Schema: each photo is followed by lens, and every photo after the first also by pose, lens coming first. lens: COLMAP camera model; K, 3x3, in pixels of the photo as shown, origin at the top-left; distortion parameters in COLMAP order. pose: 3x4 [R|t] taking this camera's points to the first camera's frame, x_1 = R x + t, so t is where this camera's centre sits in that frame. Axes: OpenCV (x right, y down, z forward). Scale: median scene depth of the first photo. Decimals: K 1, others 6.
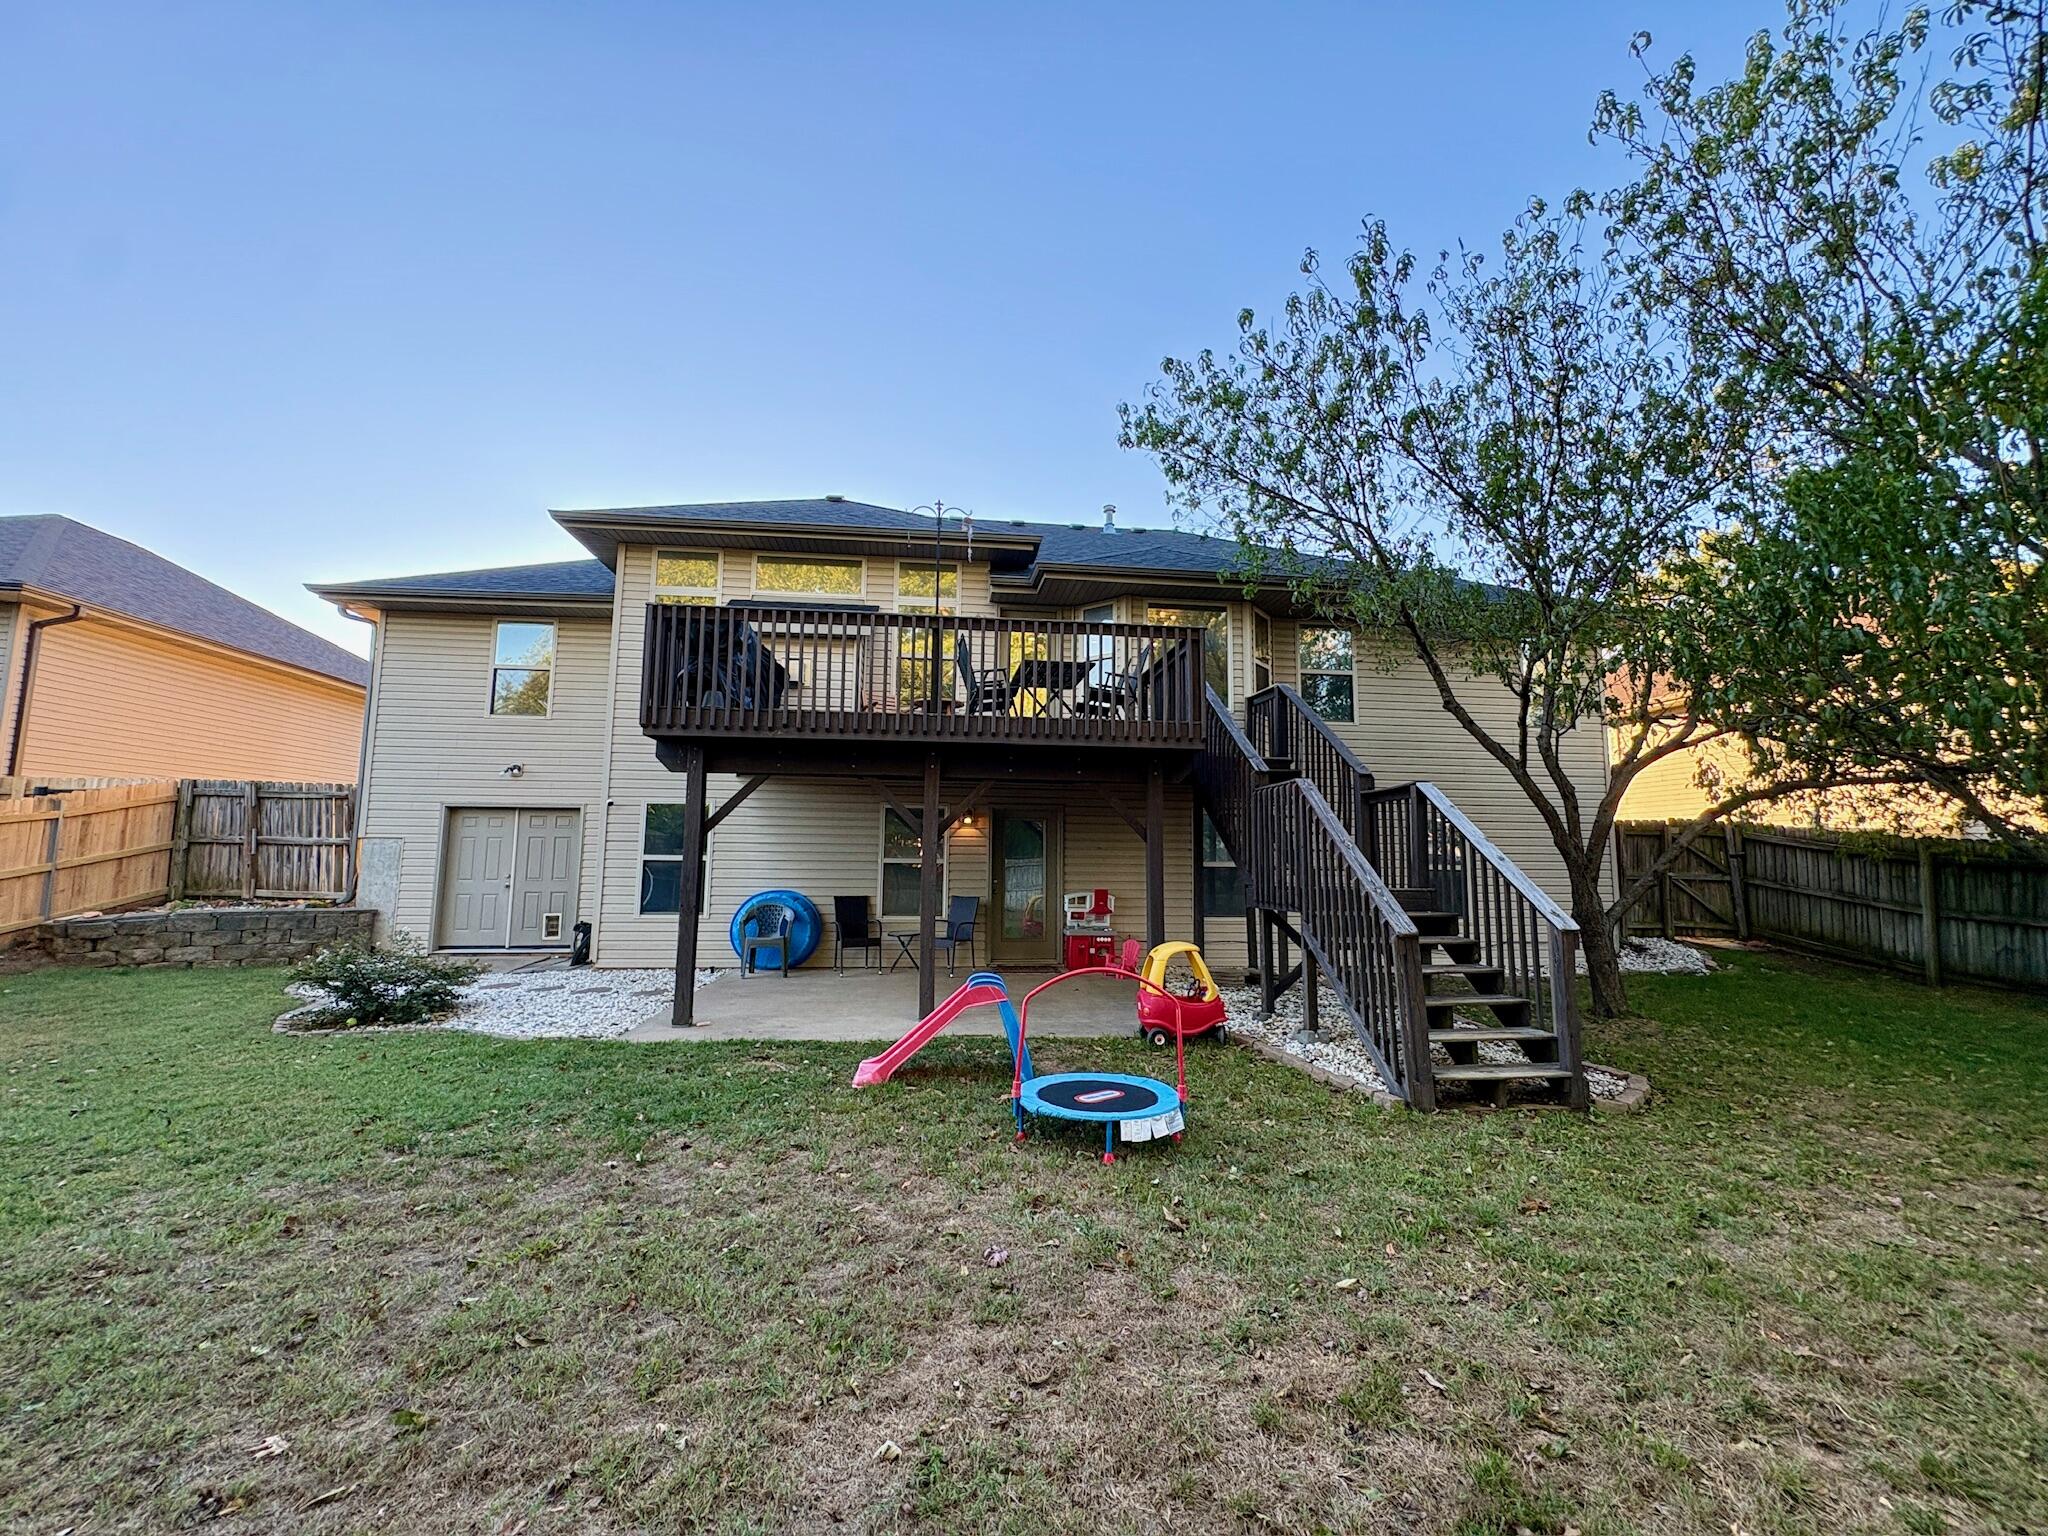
lens RADIAL K [[812.3, 0, 1024.0], [0, 812.3, 768.0], [0, 0, 1]] dist [0.002272, 0.000132]
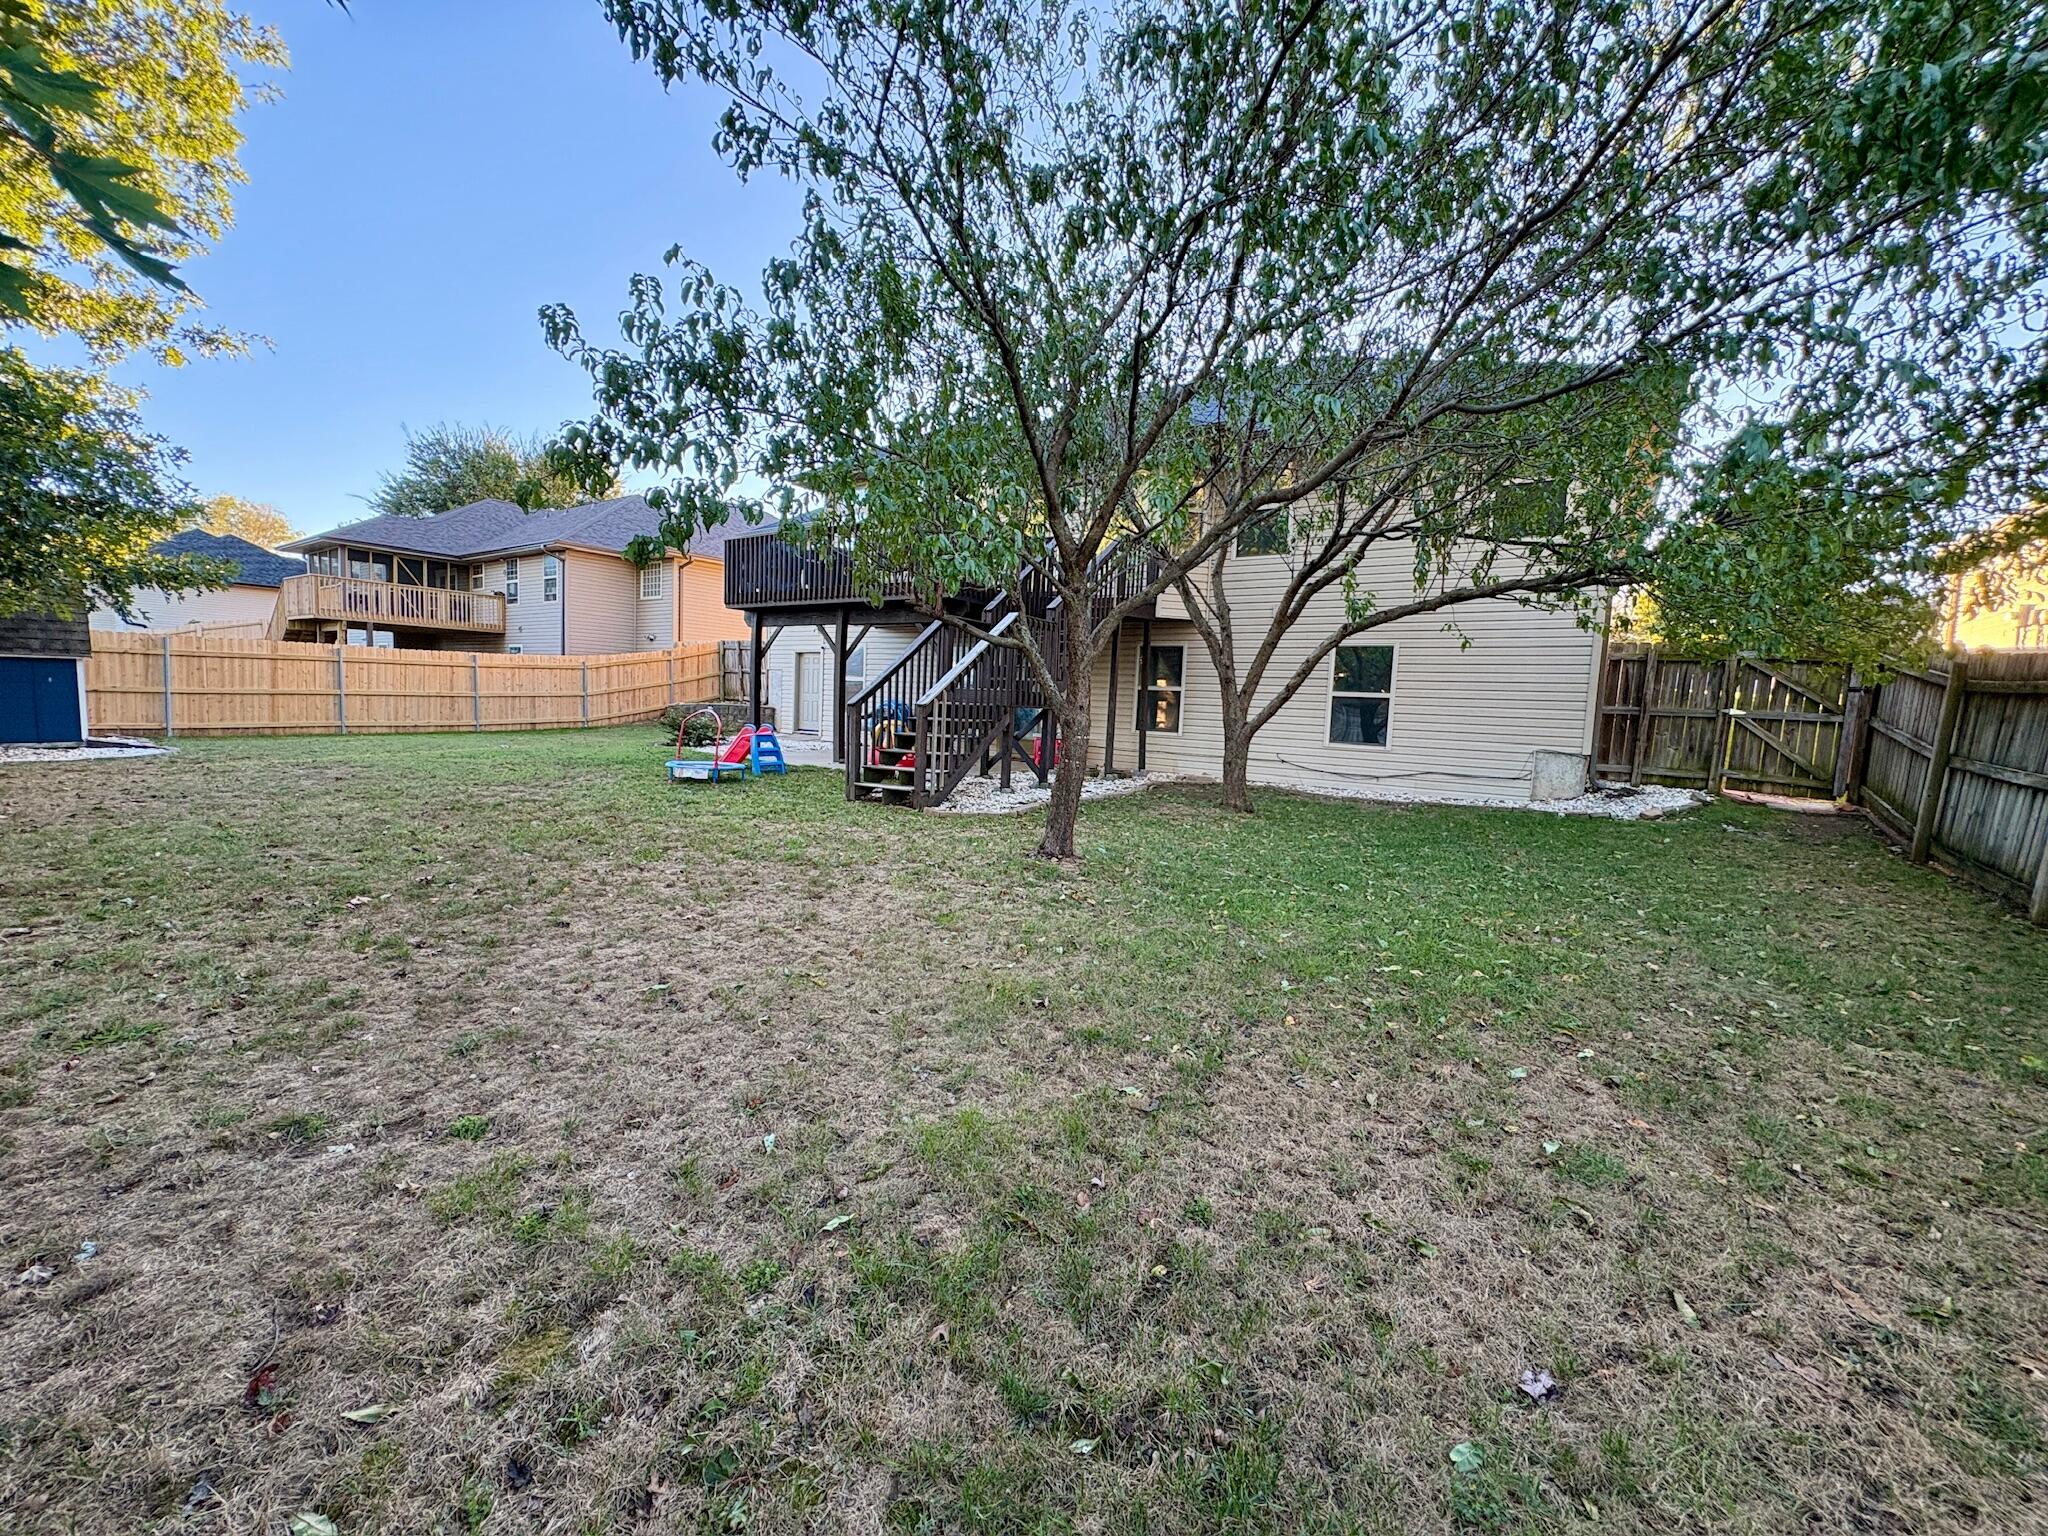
lens RADIAL K [[812.3, 0, 1024.0], [0, 812.3, 768.0], [0, 0, 1]] dist [0.002272, 0.000132]
pose [[0.741083, 0.075651, -0.667137, 0.962165], [0.045912, 0.985596, 0.162764, 0.037880], [0.669841, -0.151251, 0.726936, 0.020118]]
